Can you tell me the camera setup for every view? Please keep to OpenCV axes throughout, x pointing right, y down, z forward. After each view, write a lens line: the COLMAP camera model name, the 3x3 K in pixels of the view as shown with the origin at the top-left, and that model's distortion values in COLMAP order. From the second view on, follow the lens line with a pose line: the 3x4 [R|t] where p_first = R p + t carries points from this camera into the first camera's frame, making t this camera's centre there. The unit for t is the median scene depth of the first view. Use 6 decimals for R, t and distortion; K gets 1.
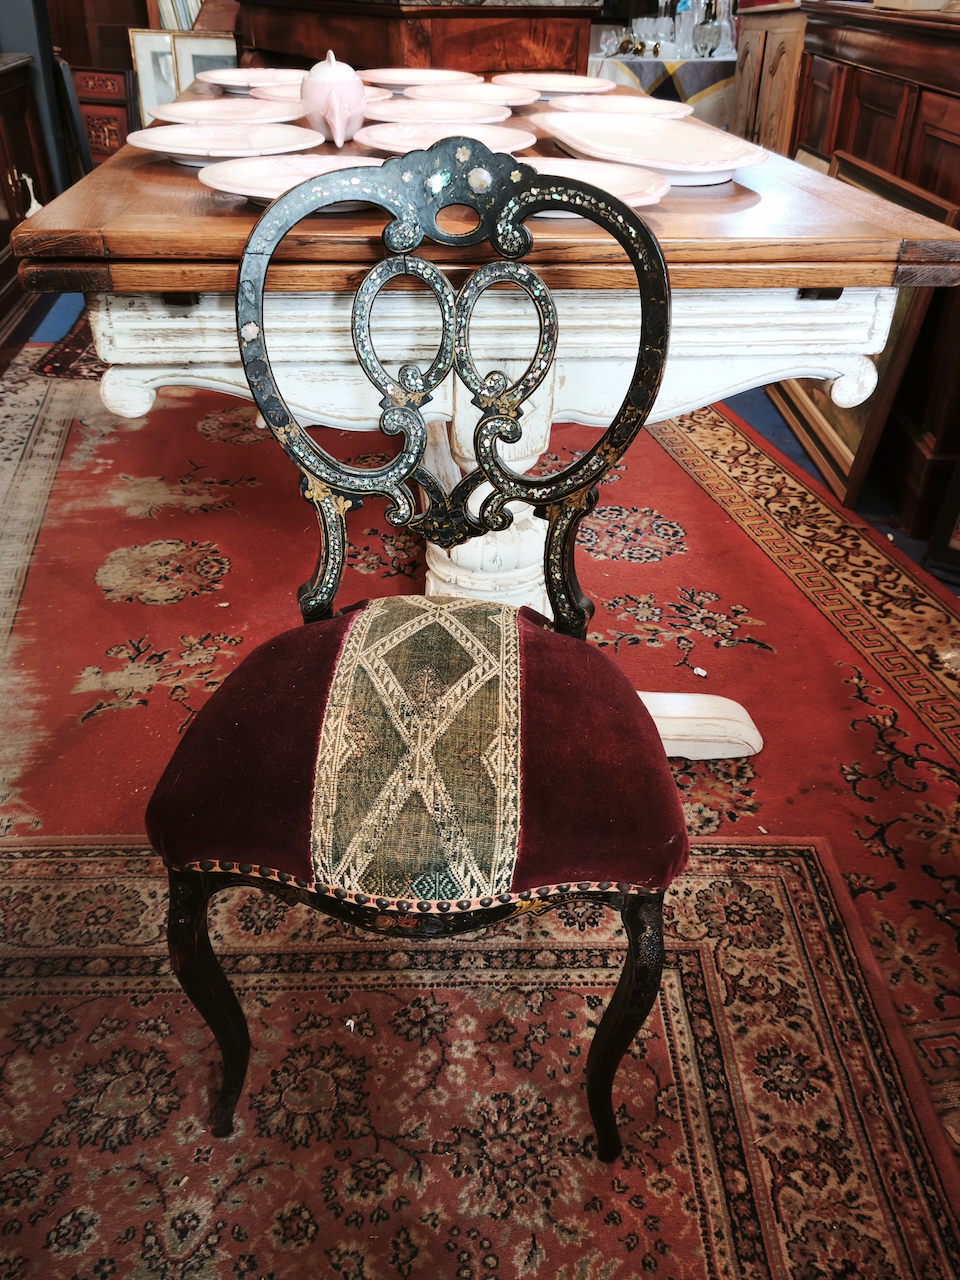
lens RADIAL K [[1042.6, 0, 480.0], [0, 1042.6, 640.0], [0, 0, 1]] dist [0.028486, 0.132348]
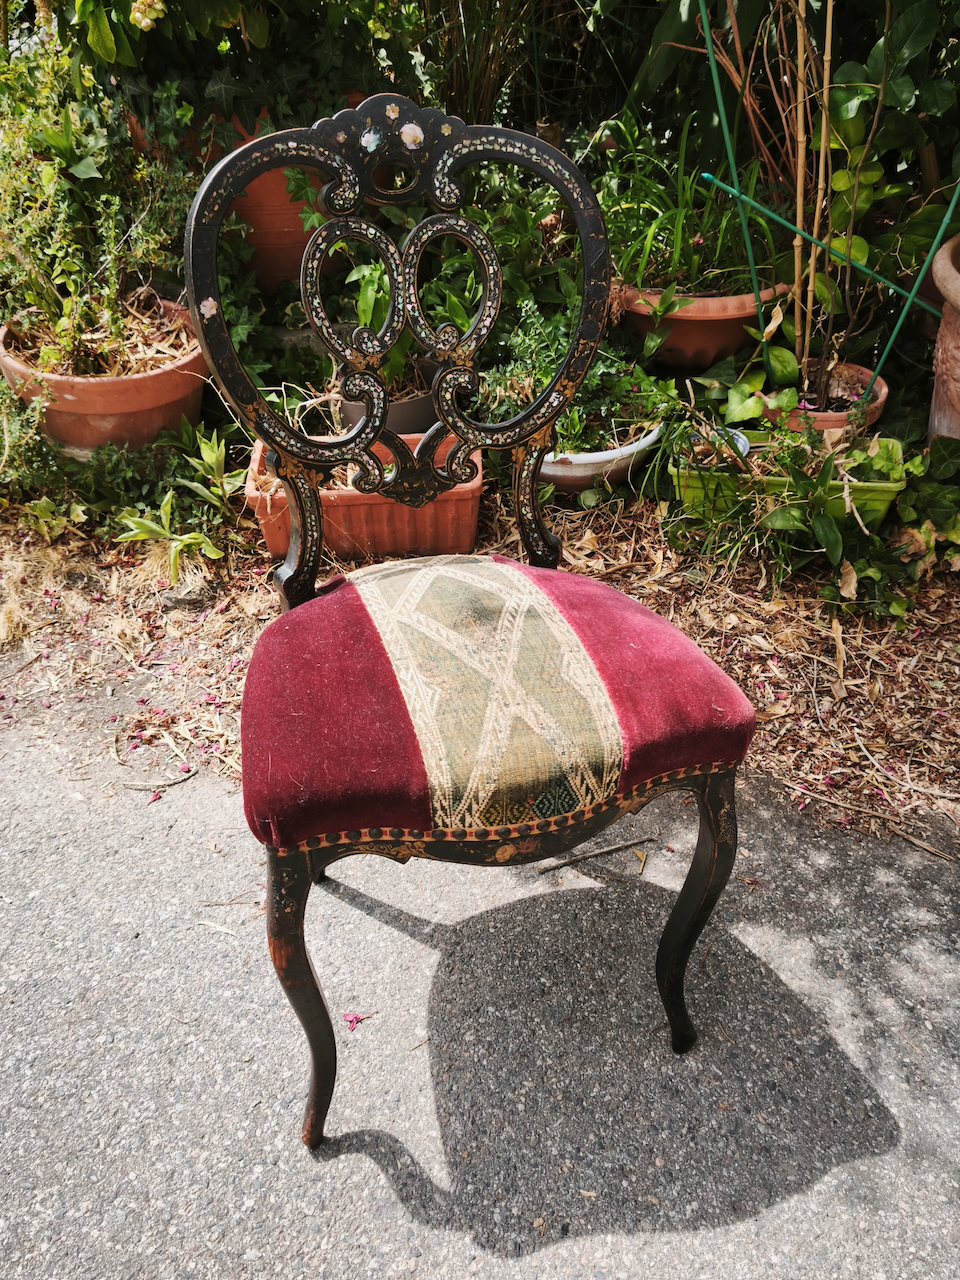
lens RADIAL K [[1042.6, 0, 480.0], [0, 1042.6, 640.0], [0, 0, 1]] dist [0.028486, 0.132348]
pose [[0.947830, -0.189989, 0.255972, -0.288817], [0.195285, 0.980735, 0.004813, 0.050034], [-0.251955, 0.045425, 0.966672, 0.014907]]
